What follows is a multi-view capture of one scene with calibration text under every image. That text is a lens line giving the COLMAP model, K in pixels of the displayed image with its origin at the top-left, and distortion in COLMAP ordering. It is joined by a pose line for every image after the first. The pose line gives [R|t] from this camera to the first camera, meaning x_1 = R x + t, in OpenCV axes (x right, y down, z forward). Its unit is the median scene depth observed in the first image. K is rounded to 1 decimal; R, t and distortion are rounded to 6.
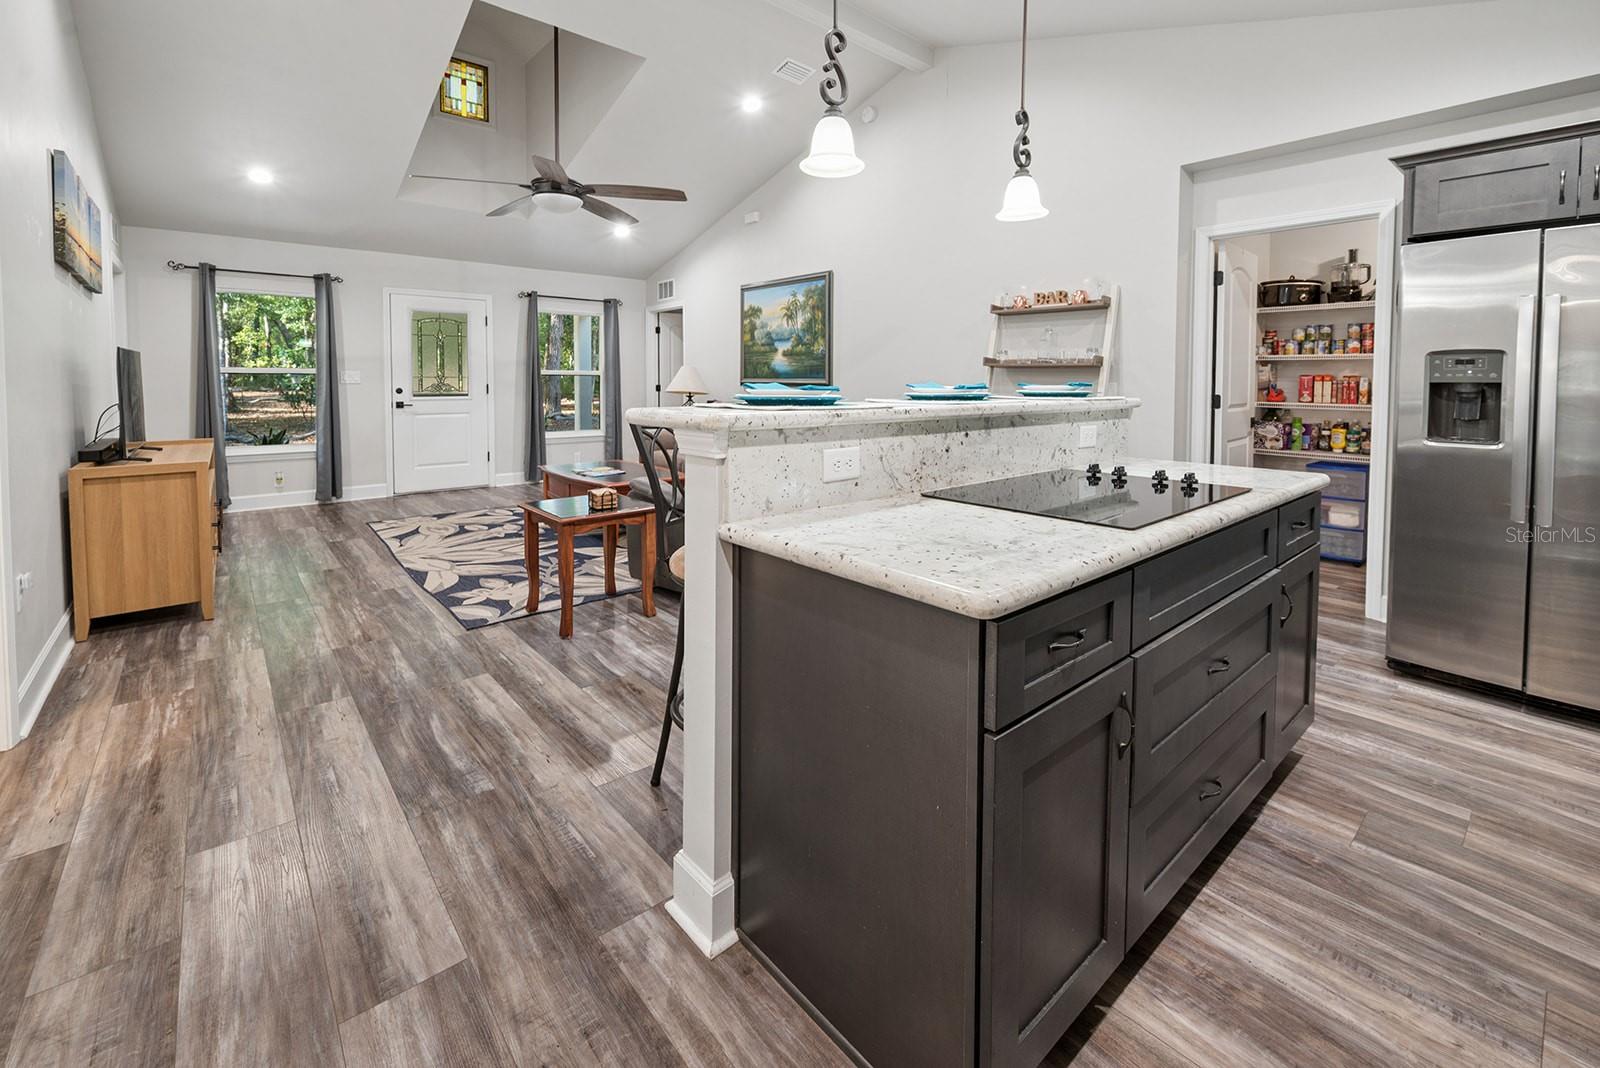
lens RADIAL K [[686.1, 0, 799.7], [0, 686.1, 402.6], [0, 0, 1]] dist [0.000598, 0.001499]
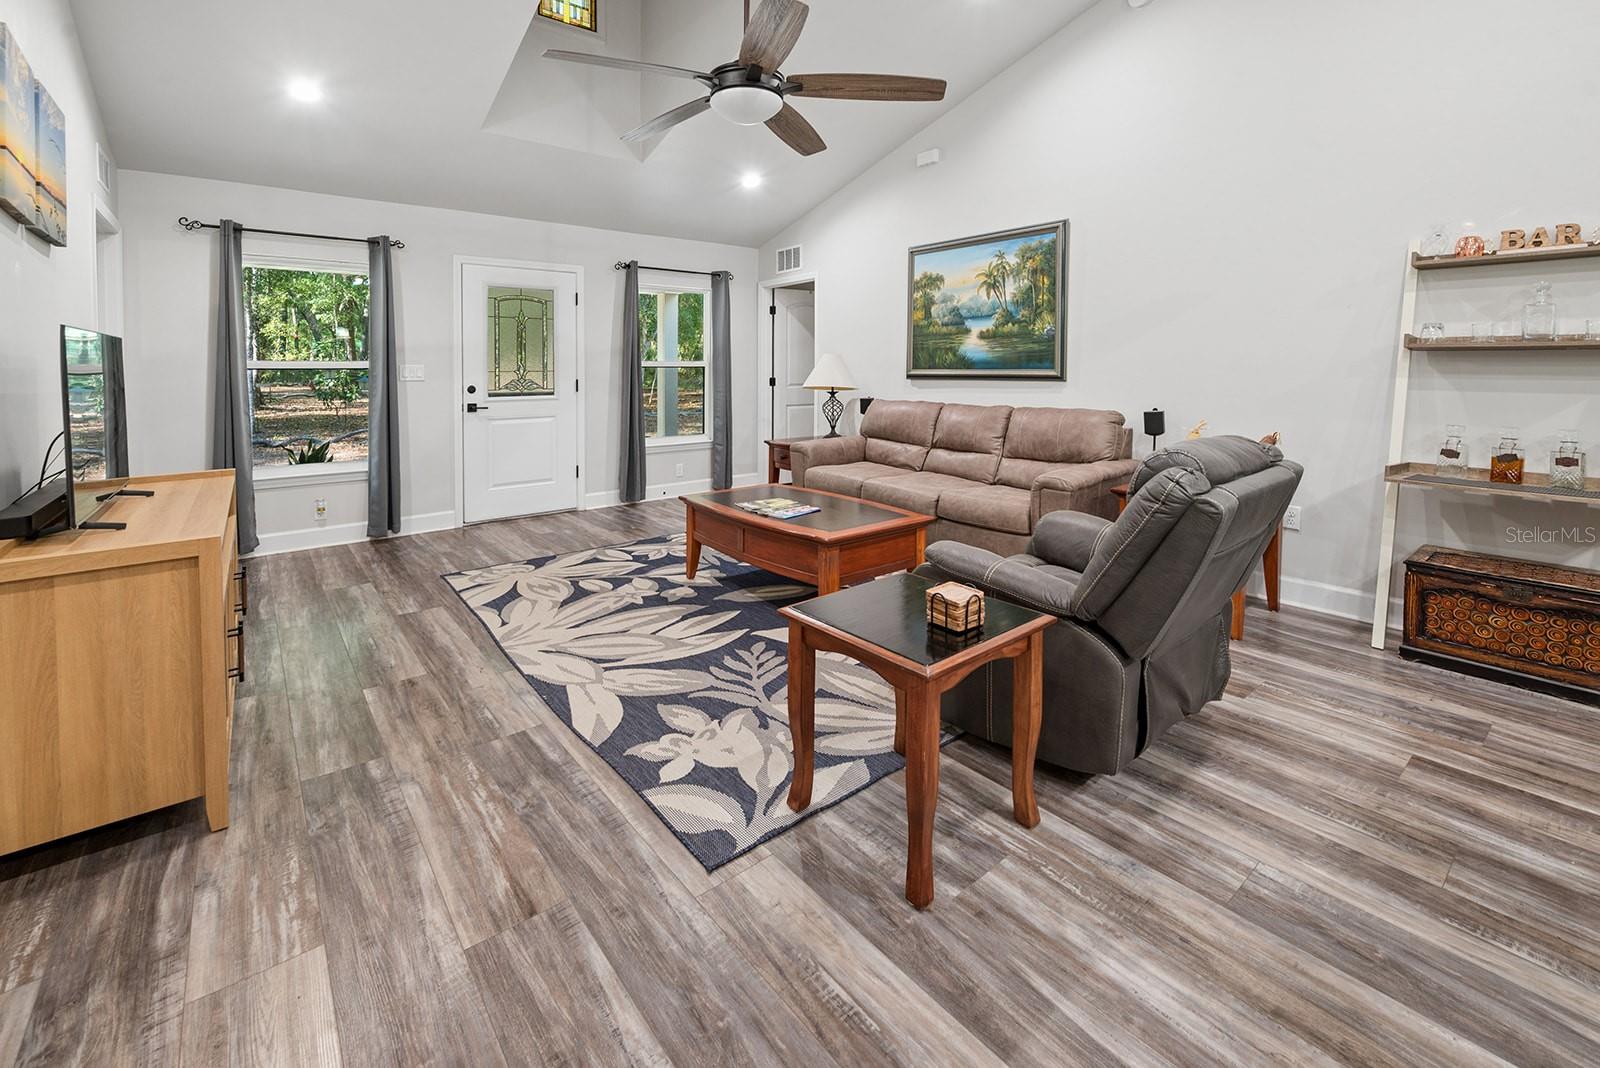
lens RADIAL K [[686.1, 0, 786.2], [0, 686.1, 374.8], [0, 0, 1]] dist [0.000598, 0.001499]
pose [[0.999323, -0.008947, -0.035685, -0.230584], [0.008097, 0.999682, -0.023888, -0.014251], [0.035887, 0.023583, 0.999078, 0.275246]]
